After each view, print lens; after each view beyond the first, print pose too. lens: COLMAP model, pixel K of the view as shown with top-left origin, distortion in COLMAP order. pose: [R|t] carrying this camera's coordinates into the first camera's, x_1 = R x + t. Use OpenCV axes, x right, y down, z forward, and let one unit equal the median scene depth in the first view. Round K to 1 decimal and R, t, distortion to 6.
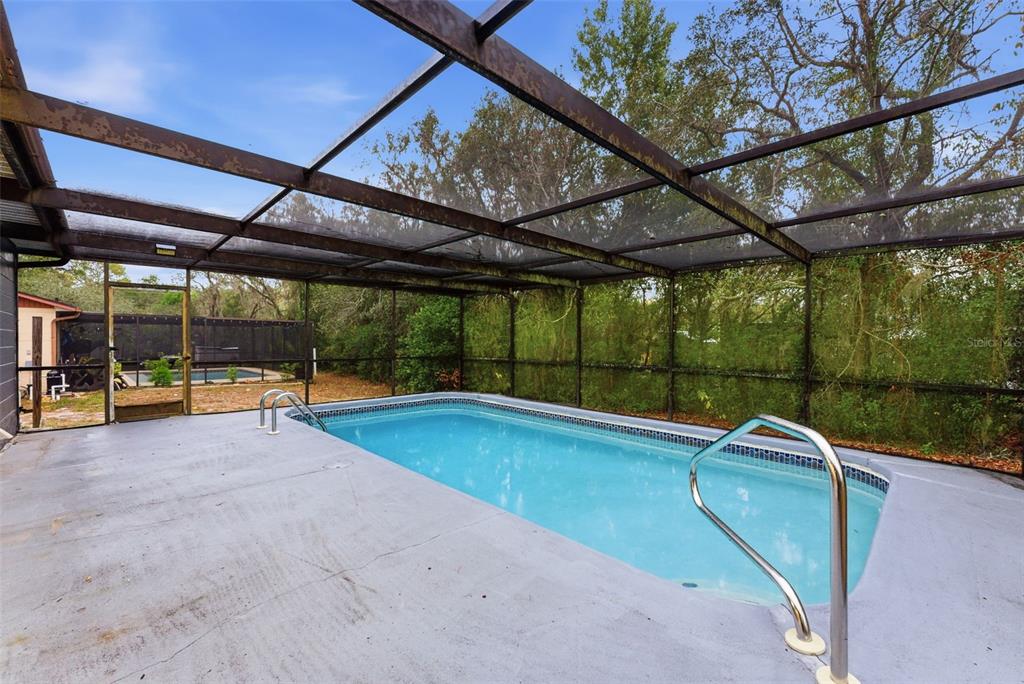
lens RADIAL K [[424.7, 0, 513.2], [0, 424.7, 329.0], [0, 0, 1]] dist [-0.002885, -0.000384]
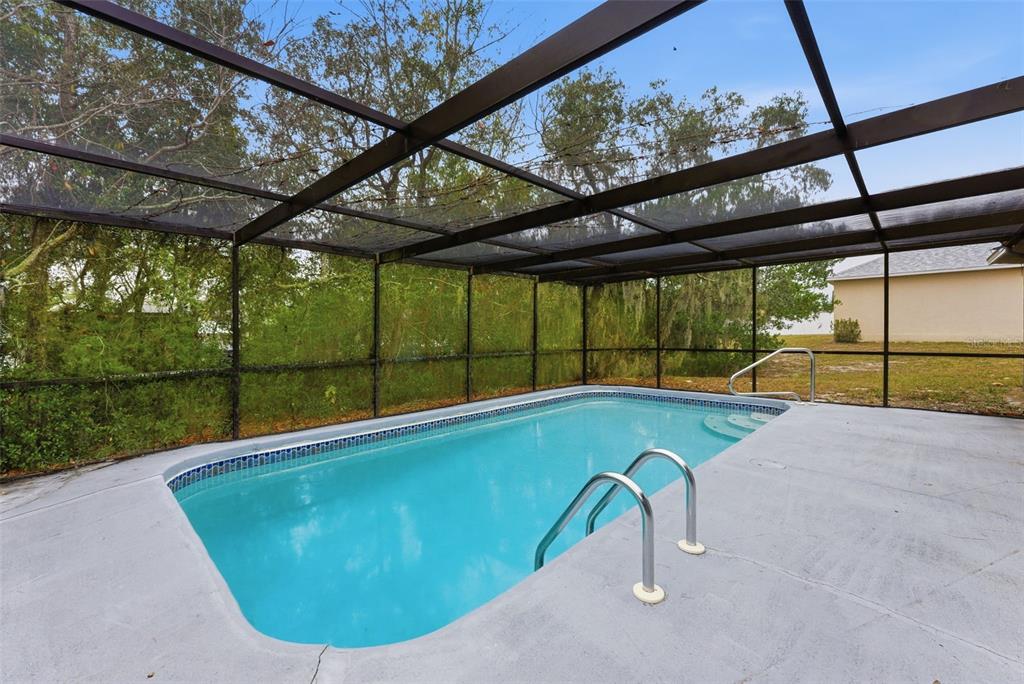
lens RADIAL K [[424.7, 0, 513.2], [0, 424.7, 329.0], [0, 0, 1]] dist [-0.002885, -0.000384]
pose [[-0.049302, 0.013675, 0.998690, -1.229778], [-0.016289, 0.999762, -0.014494, 0.055827], [-0.998651, -0.016982, -0.049068, 1.513795]]
